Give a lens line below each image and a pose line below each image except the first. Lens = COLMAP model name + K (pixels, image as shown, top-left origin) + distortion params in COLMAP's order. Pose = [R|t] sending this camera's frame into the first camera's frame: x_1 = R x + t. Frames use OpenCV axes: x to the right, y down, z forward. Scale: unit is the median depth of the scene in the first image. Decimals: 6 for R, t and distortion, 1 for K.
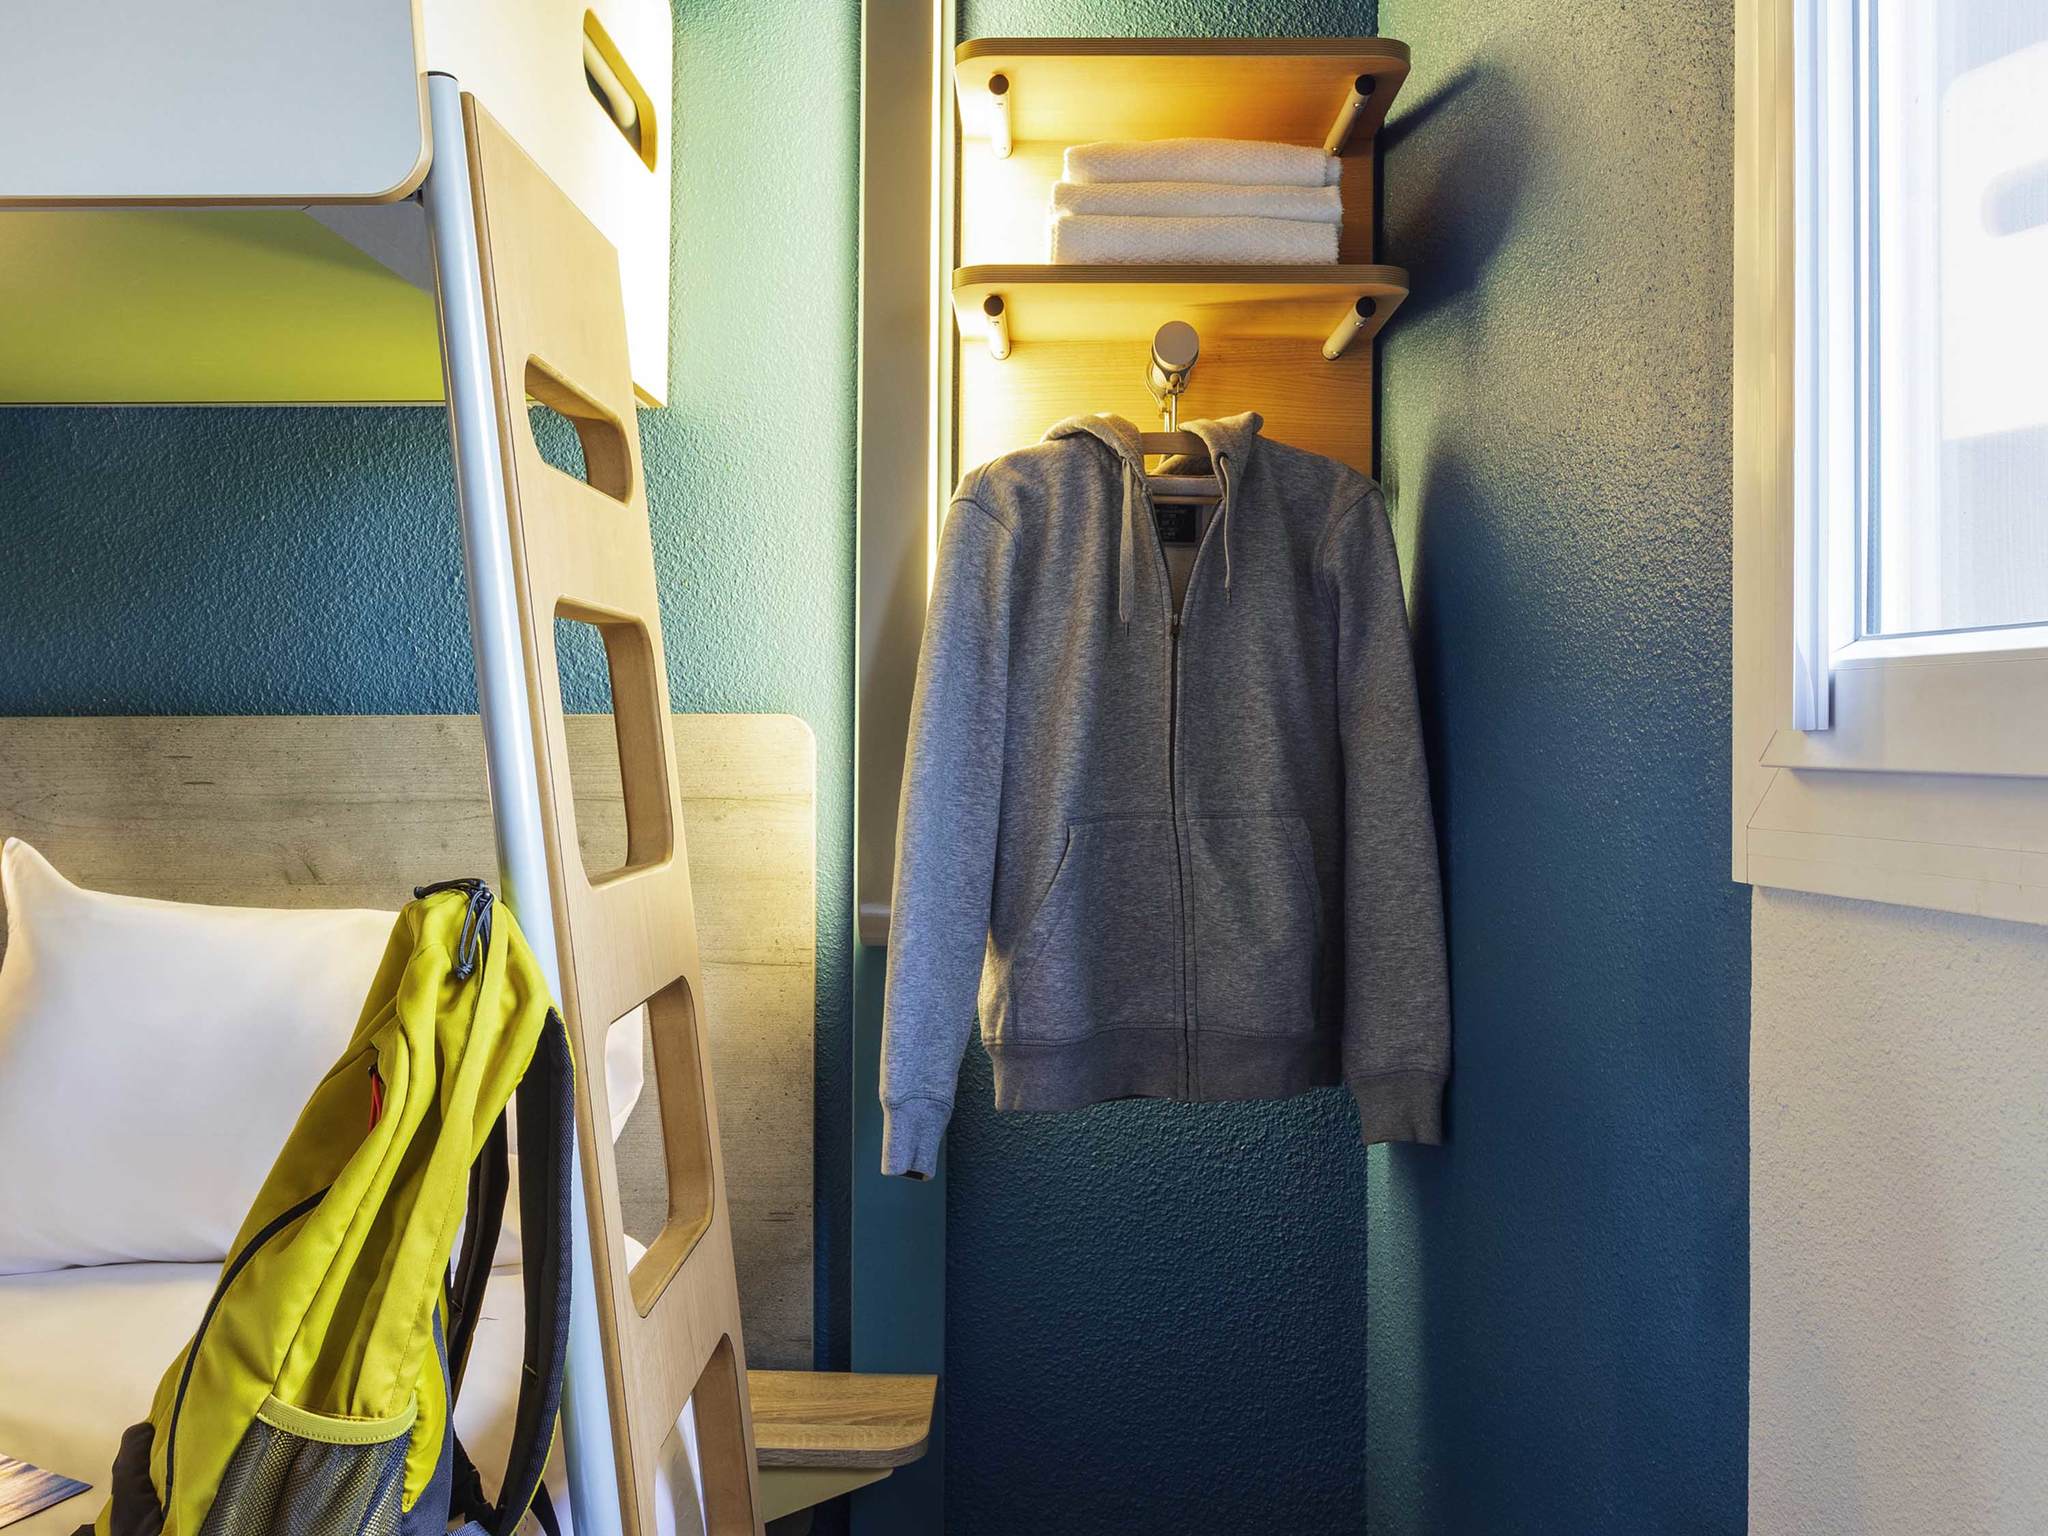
lens RADIAL K [[1833.5, 0, 1028.5], [0, 1833.5, 715.7], [0, 0, 1]] dist [-0.005739, -0.000300]
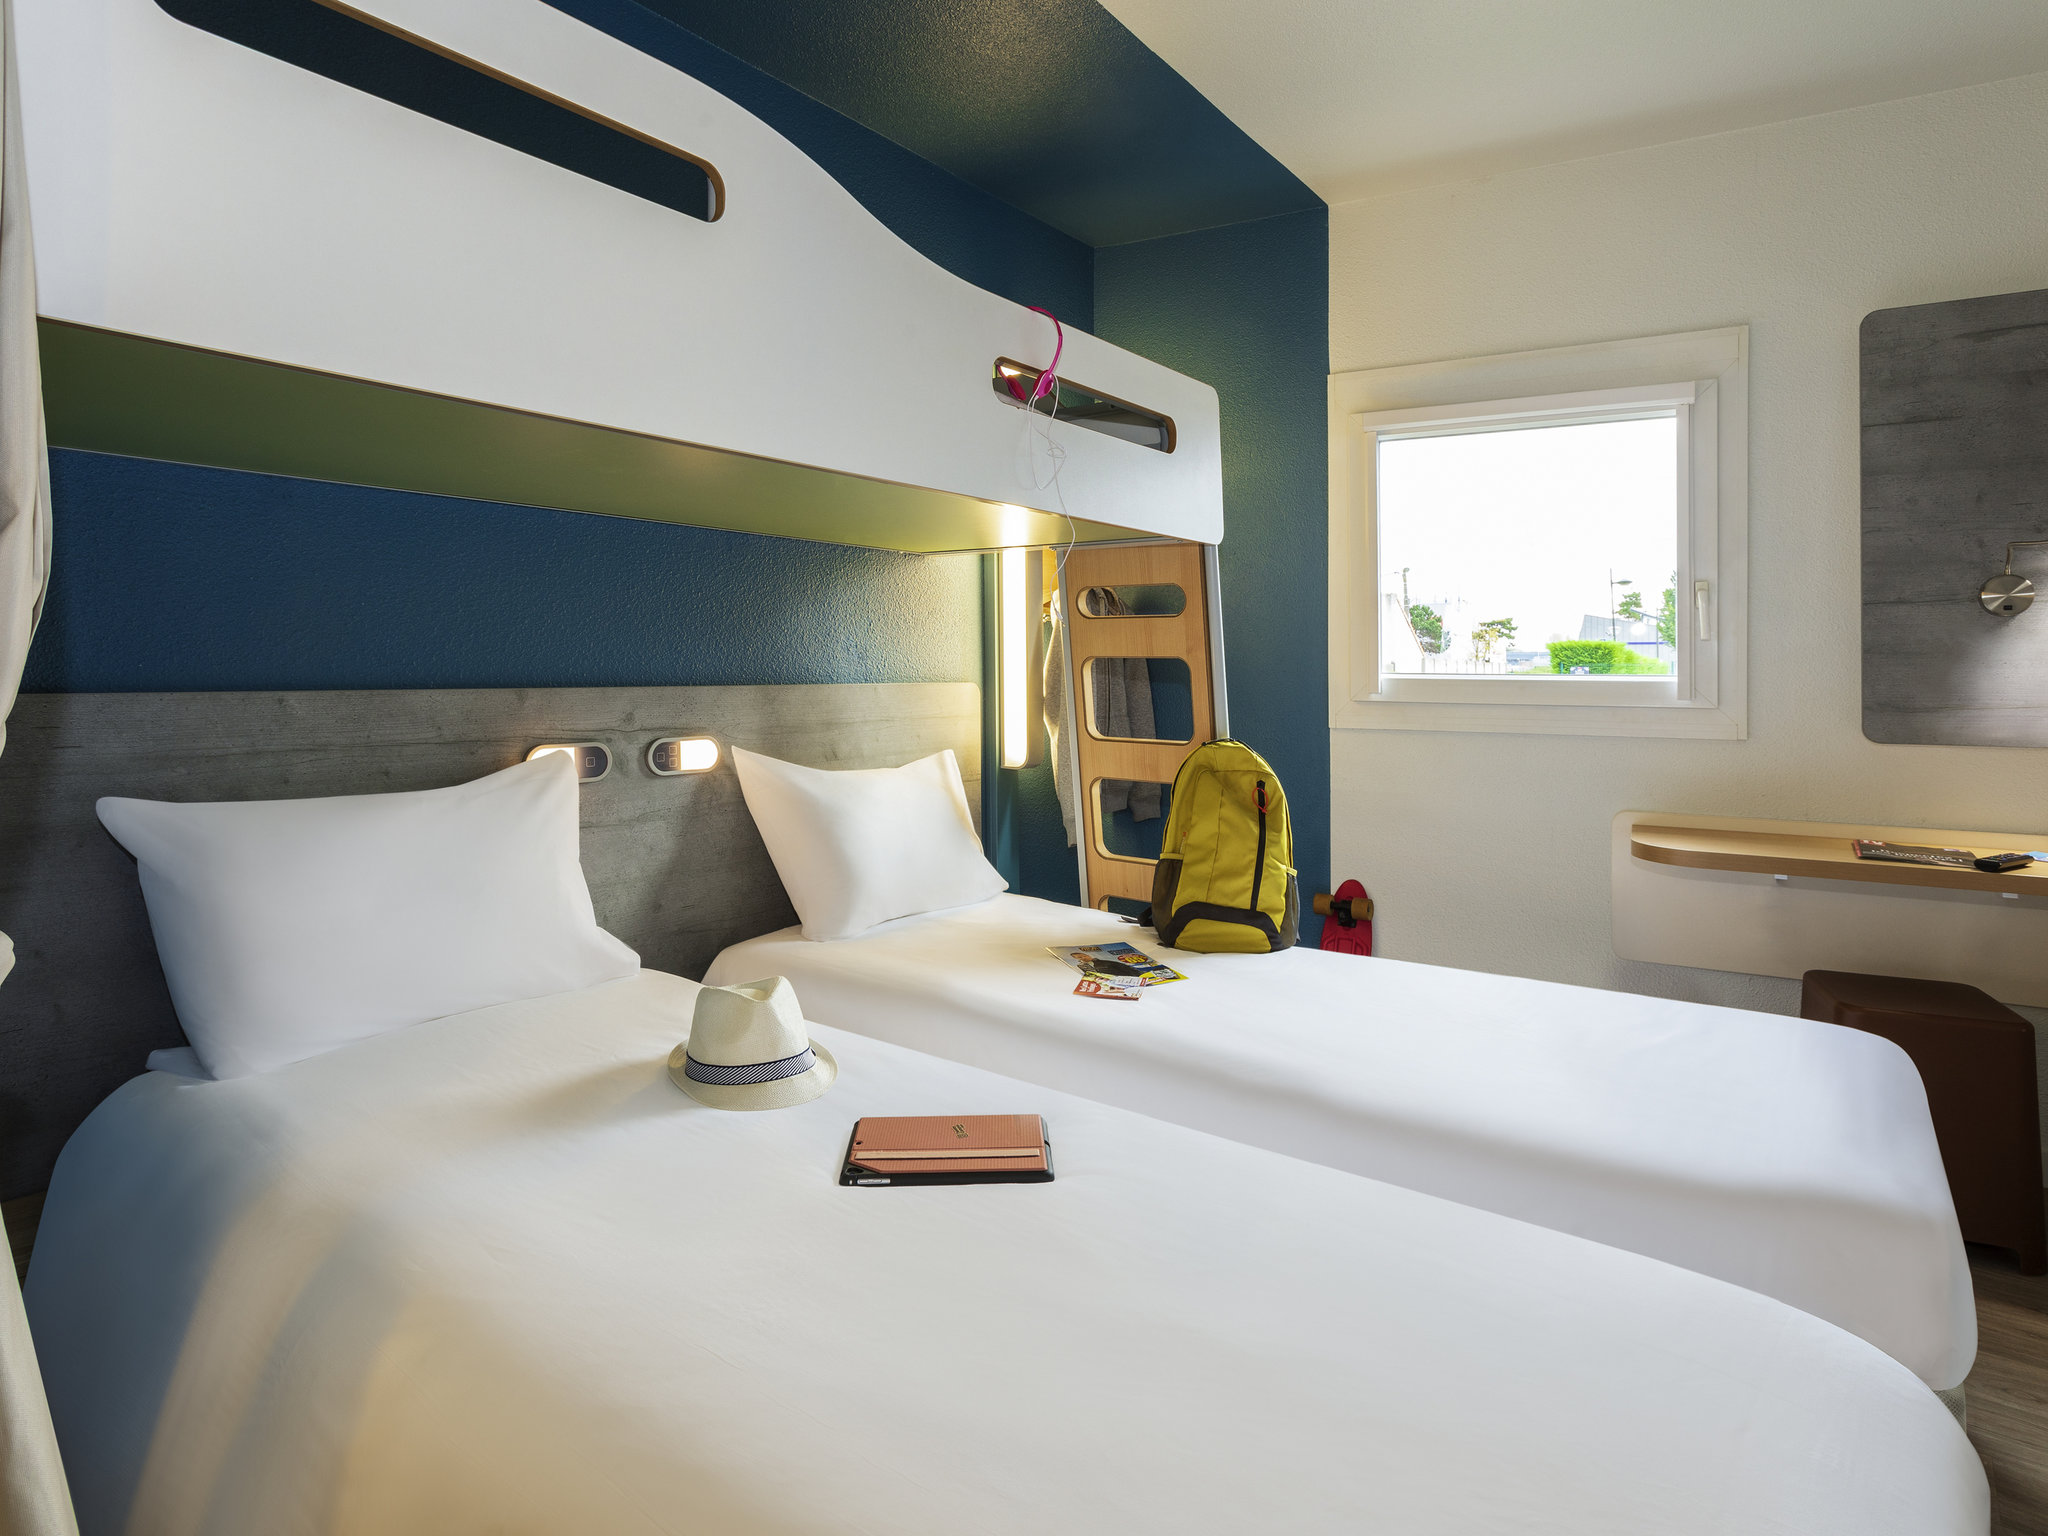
lens RADIAL K [[1139.4, 0, 1023.5], [0, 1139.4, 668.3], [0, 0, 1]] dist [0.000448, 0.001161]
pose [[0.602792, 0.005022, 0.797882, -1.353085], [-0.016391, 0.999847, 0.006089, -0.031343], [-0.797730, -0.016748, 0.602783, -0.011320]]
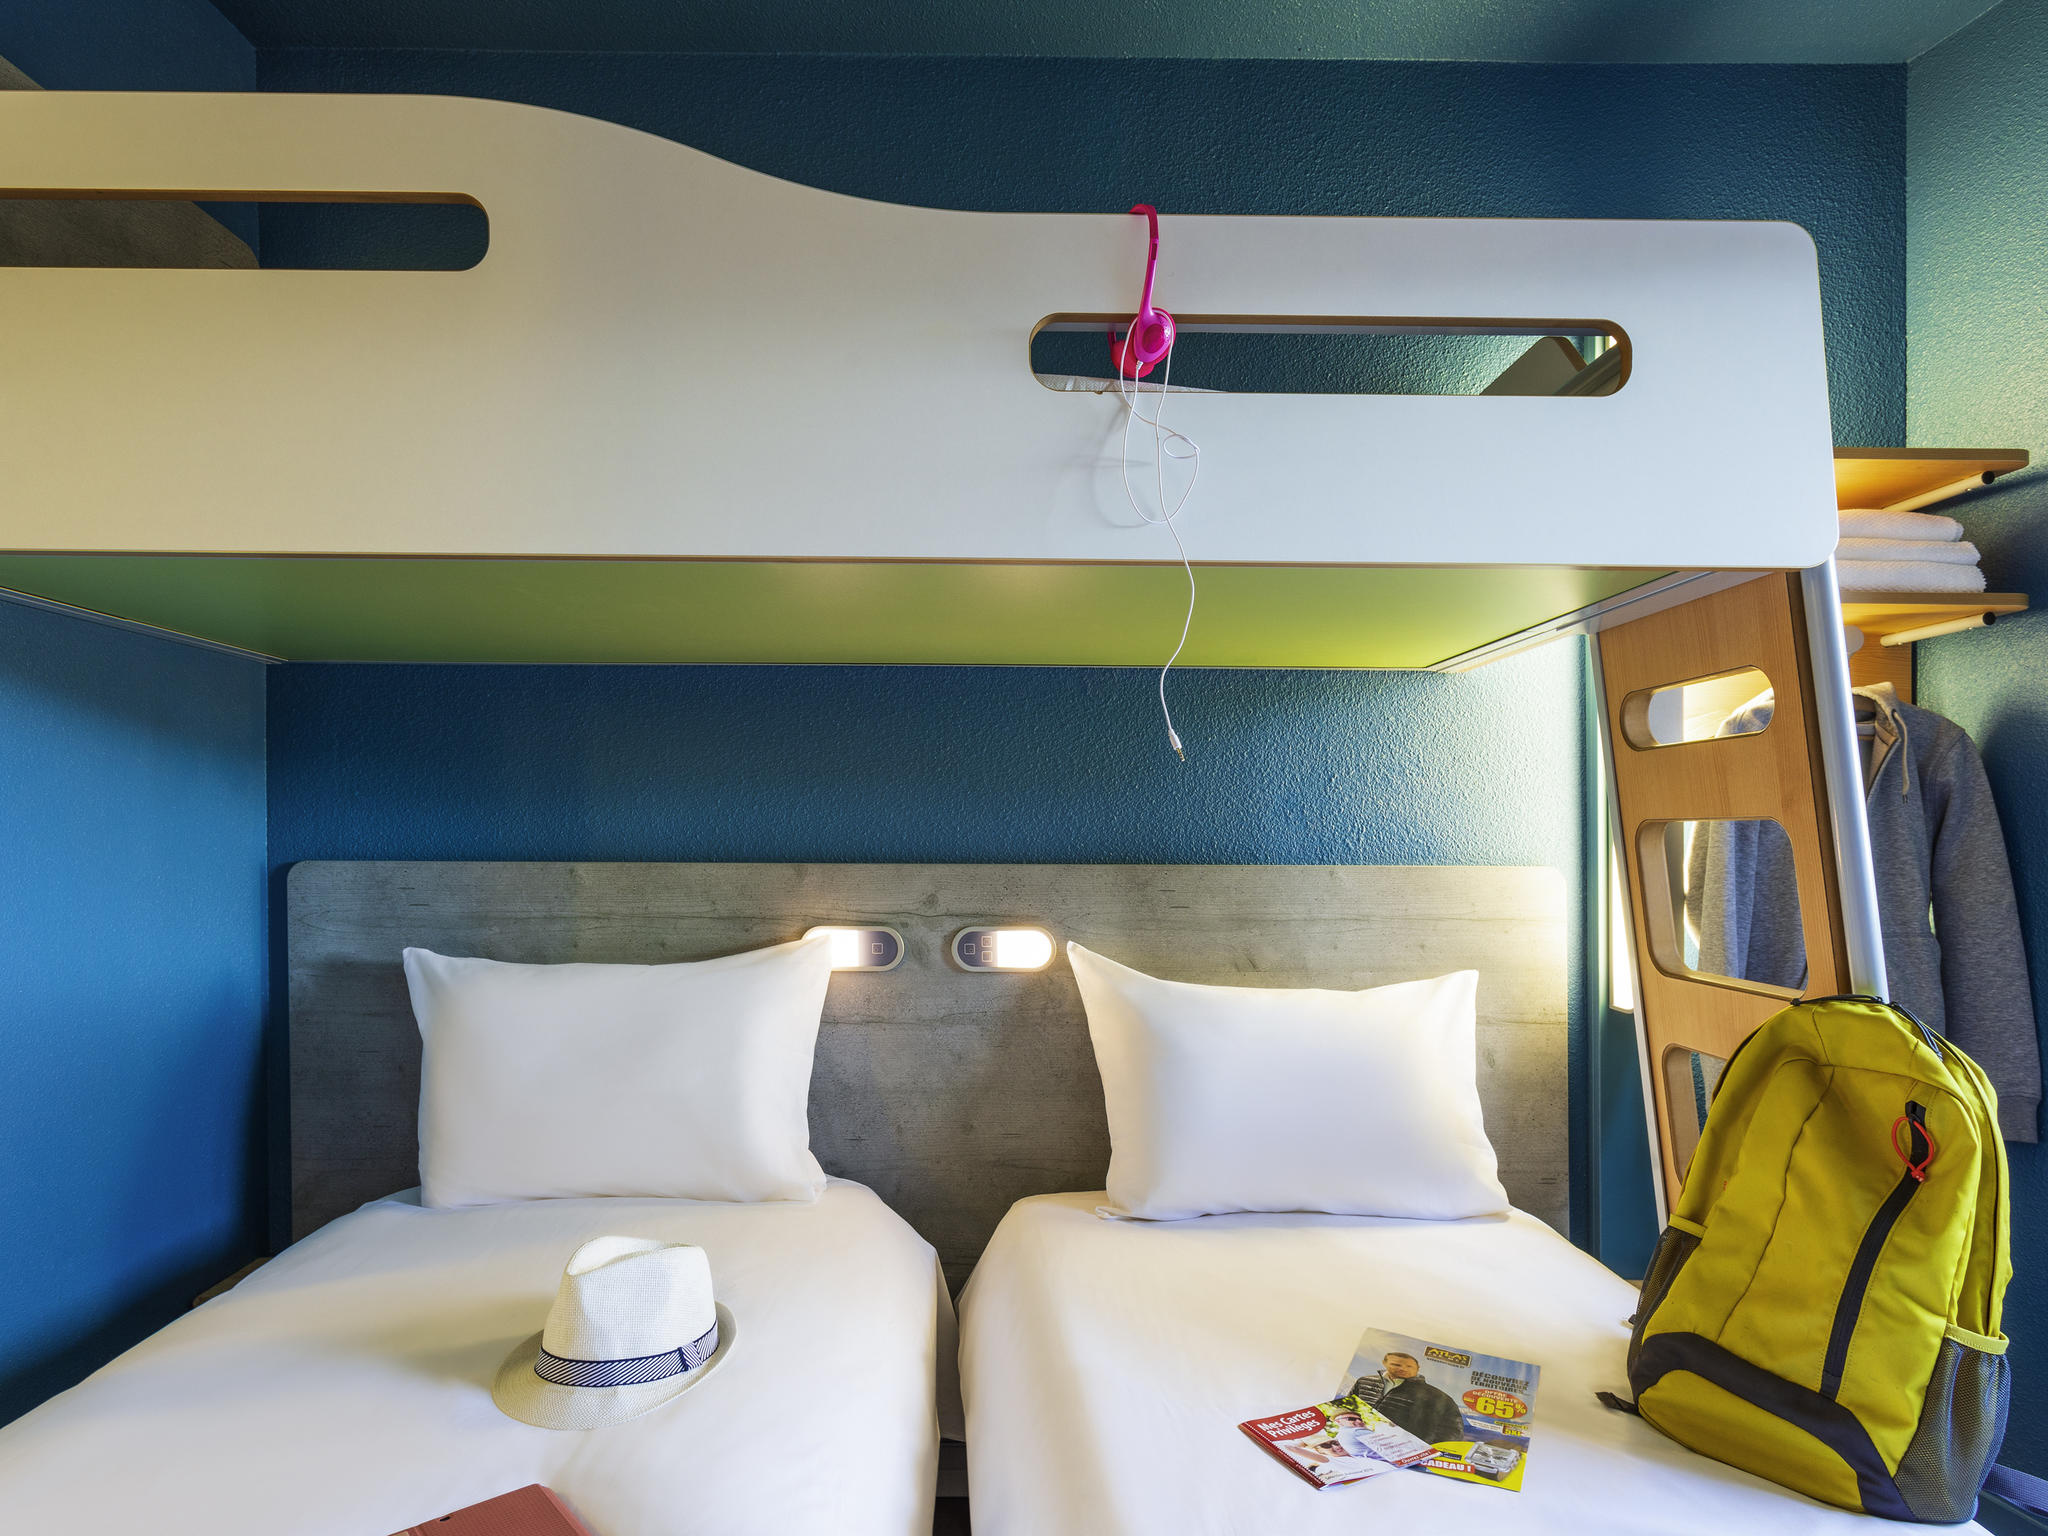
lens RADIAL K [[1169.9, 0, 1019.9], [0, 1169.9, 853.3], [0, 0, 1]] dist [0.004382, 0.002638]
pose [[0.999801, 0.008262, 0.018164, -0.611599], [-0.008623, 0.999765, 0.019888, -0.028862], [-0.017996, -0.020041, 0.999637, -0.009294]]
